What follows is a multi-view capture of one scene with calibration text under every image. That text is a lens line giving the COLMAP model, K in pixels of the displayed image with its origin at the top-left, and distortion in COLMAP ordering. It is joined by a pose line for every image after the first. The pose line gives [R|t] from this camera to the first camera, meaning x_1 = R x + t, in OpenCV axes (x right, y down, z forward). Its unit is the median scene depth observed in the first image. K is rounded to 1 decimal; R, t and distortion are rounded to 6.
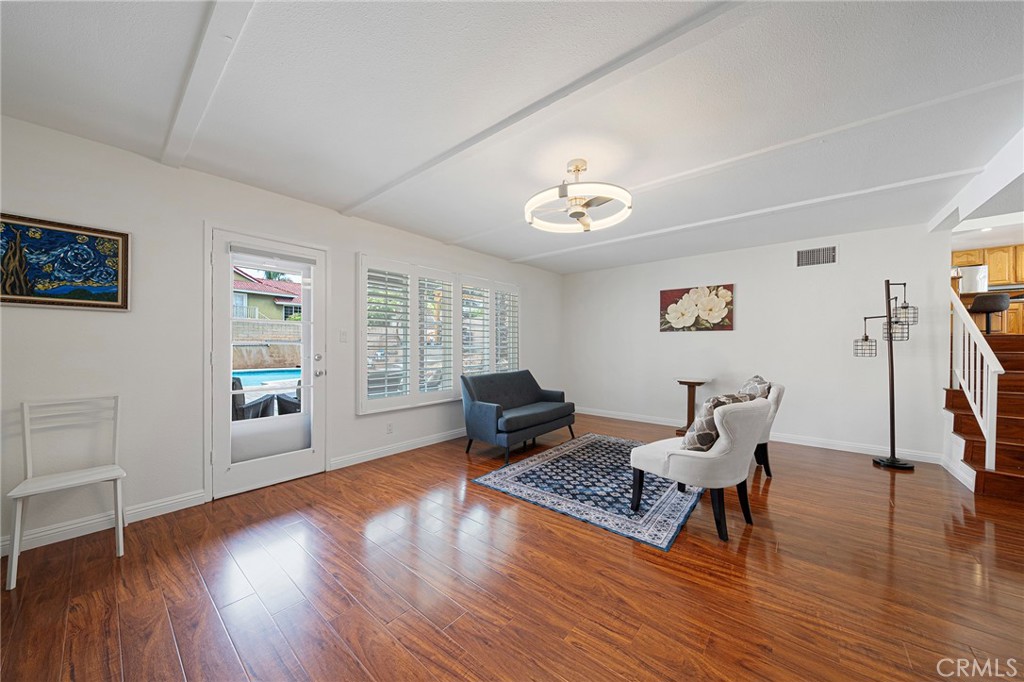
lens RADIAL K [[351.1, 0, 501.7], [0, 351.1, 339.8], [0, 0, 1]] dist [-0.010010, -0.000217]
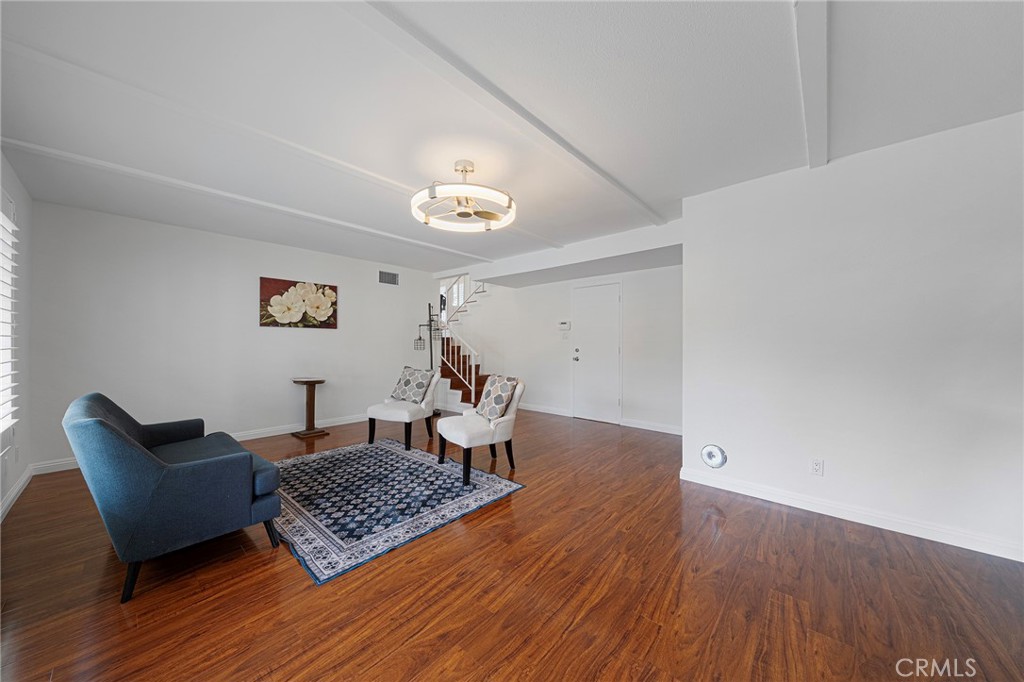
lens RADIAL K [[353.1, 0, 509.0], [0, 353.1, 335.9], [0, 0, 1]] dist [-0.000271, -0.000074]
pose [[0.018296, 0.018528, 0.999661, -0.561554], [-0.018256, 0.999668, -0.018194, 0.006735], [-0.999666, -0.017917, 0.018628, 0.592666]]
